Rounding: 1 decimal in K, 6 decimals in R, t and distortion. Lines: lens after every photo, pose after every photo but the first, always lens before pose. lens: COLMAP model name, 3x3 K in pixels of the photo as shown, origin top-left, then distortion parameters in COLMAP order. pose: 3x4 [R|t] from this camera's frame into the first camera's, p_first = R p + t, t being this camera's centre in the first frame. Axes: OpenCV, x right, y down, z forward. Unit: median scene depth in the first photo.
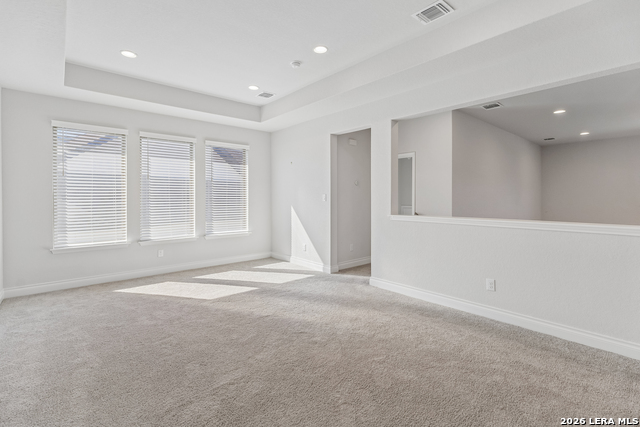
lens RADIAL K [[294.2, 0, 319.2], [0, 294.2, 209.1], [0, 0, 1]] dist [0.008549, -0.001360]
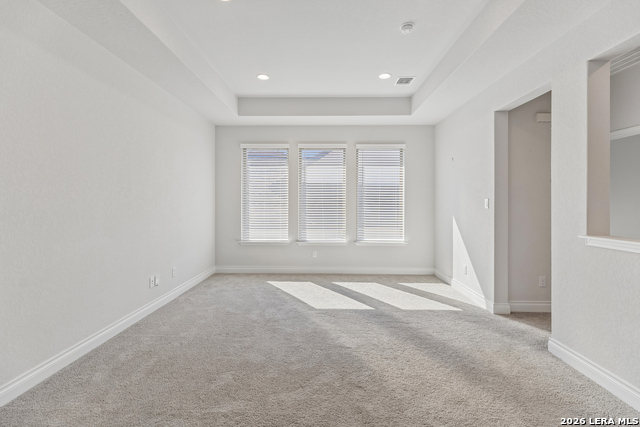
lens RADIAL K [[294.2, 0, 321.6], [0, 294.2, 209.5], [0, 0, 1]] dist [0.008549, -0.001360]
pose [[0.742208, 0.020135, -0.669867, 0.234343], [-0.031263, 0.999501, -0.004597, -0.011343], [0.669439, 0.024354, 0.742467, 0.252222]]
